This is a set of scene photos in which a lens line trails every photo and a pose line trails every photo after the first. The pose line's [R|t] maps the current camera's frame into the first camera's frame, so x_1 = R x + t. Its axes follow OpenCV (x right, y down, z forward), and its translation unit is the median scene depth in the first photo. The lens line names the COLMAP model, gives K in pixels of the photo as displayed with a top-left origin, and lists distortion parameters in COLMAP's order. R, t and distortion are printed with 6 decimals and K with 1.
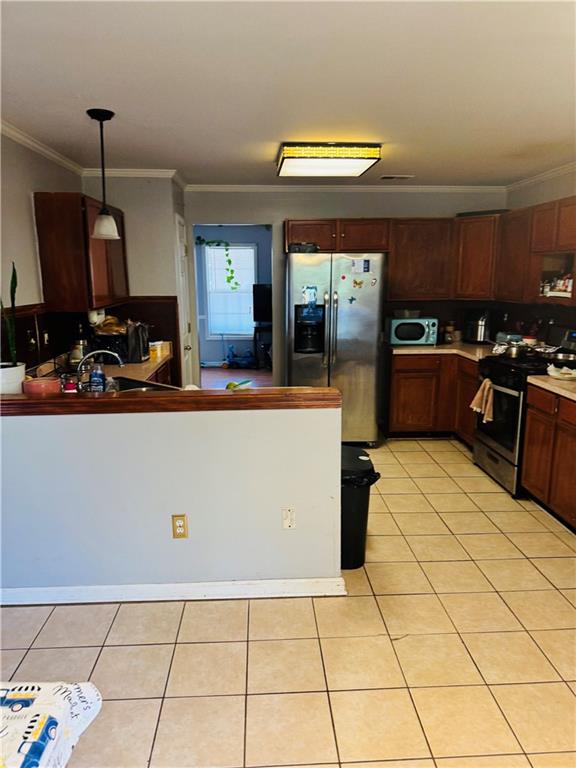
lens RADIAL K [[548.1, 0, 288.0], [0, 548.1, 384.0], [0, 0, 1]] dist [0.059936, -0.057349]
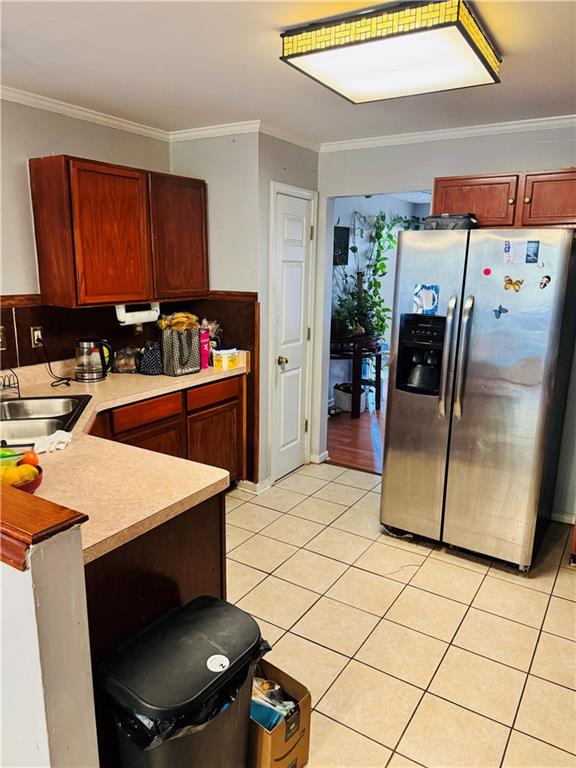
lens RADIAL K [[548.1, 0, 288.0], [0, 548.1, 384.0], [0, 0, 1]] dist [0.059936, -0.057349]
pose [[0.813524, 0.137863, -0.564953, 0.275067], [-0.129724, 0.990035, 0.054792, -0.082731], [0.566878, 0.028714, 0.823302, 0.410507]]
